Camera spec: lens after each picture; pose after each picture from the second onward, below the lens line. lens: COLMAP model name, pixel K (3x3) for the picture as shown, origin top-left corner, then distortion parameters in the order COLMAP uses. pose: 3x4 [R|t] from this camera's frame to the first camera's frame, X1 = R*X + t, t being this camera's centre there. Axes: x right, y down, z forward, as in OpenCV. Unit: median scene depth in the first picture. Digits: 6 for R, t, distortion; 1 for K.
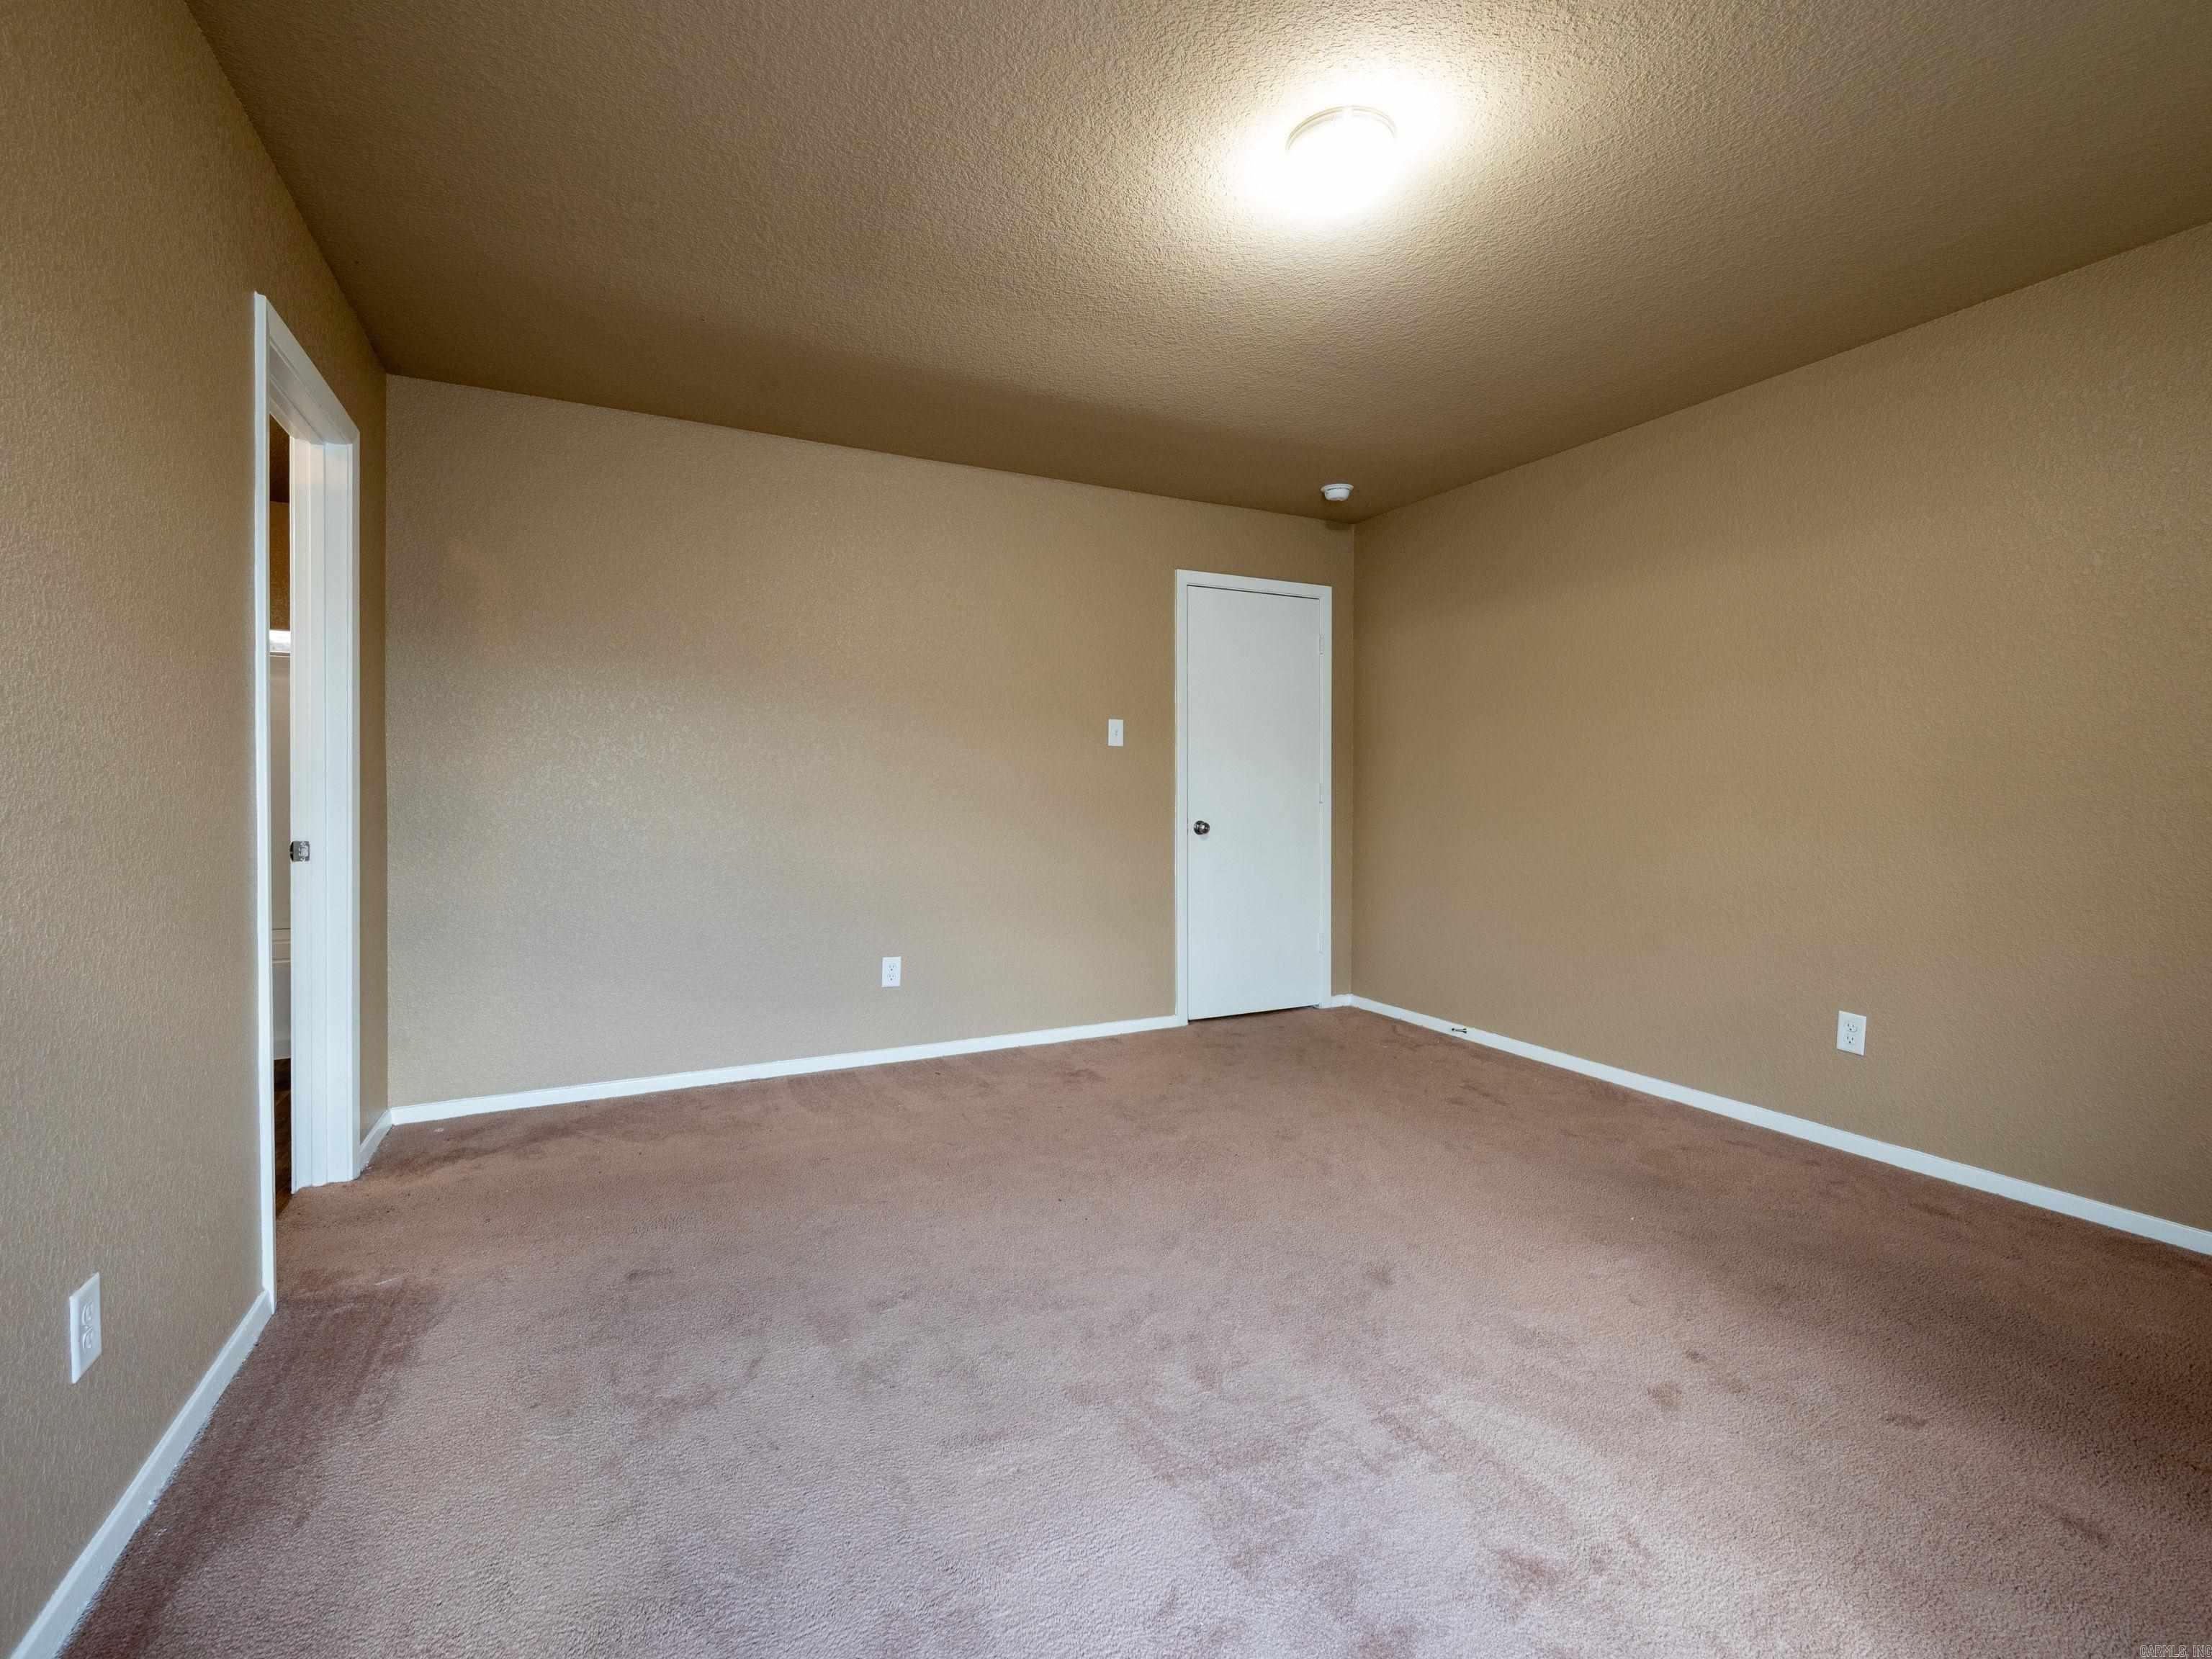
lens RADIAL K [[972.6, 0, 1106.0], [0, 972.6, 829.5], [0, 0, 1]] dist [-0.001260, -0.000376]
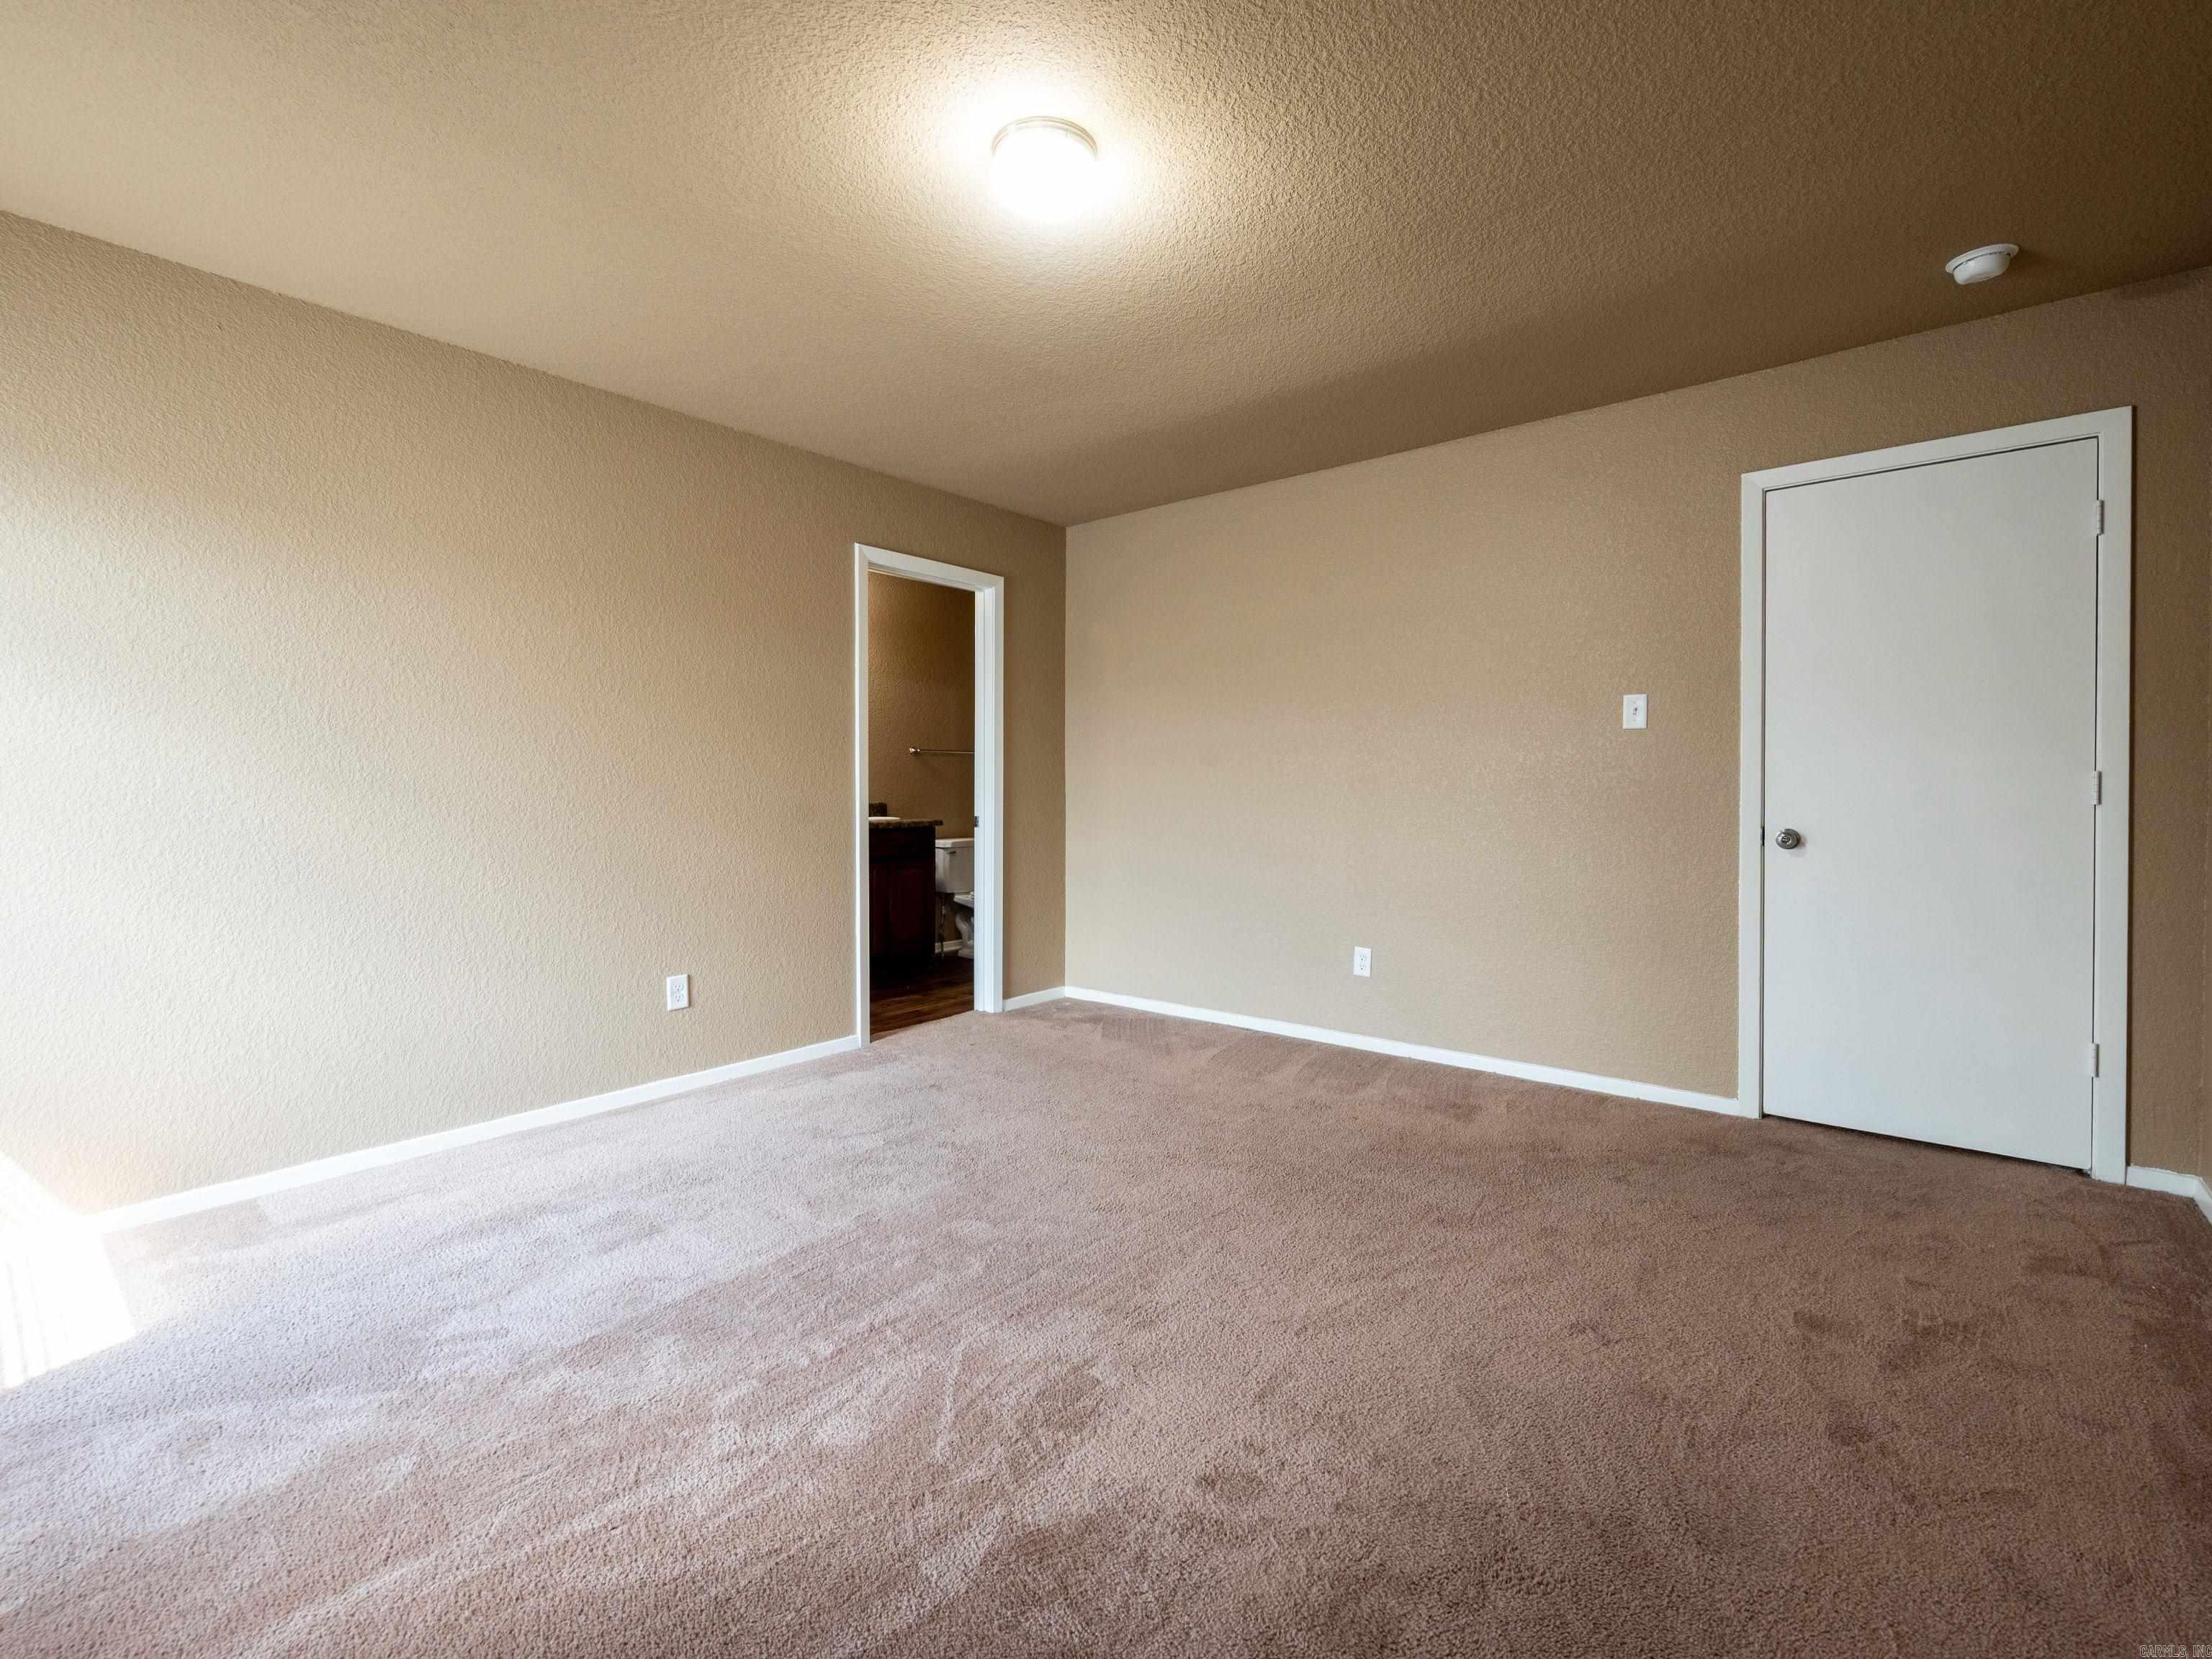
lens RADIAL K [[972.6, 0, 1106.0], [0, 972.6, 829.5], [0, 0, 1]] dist [-0.001260, -0.000376]
pose [[0.407939, 0.036475, -0.912280, 0.563797], [-0.034653, 0.999100, 0.024451, -0.009383], [0.912351, 0.021639, 0.408836, 0.302551]]
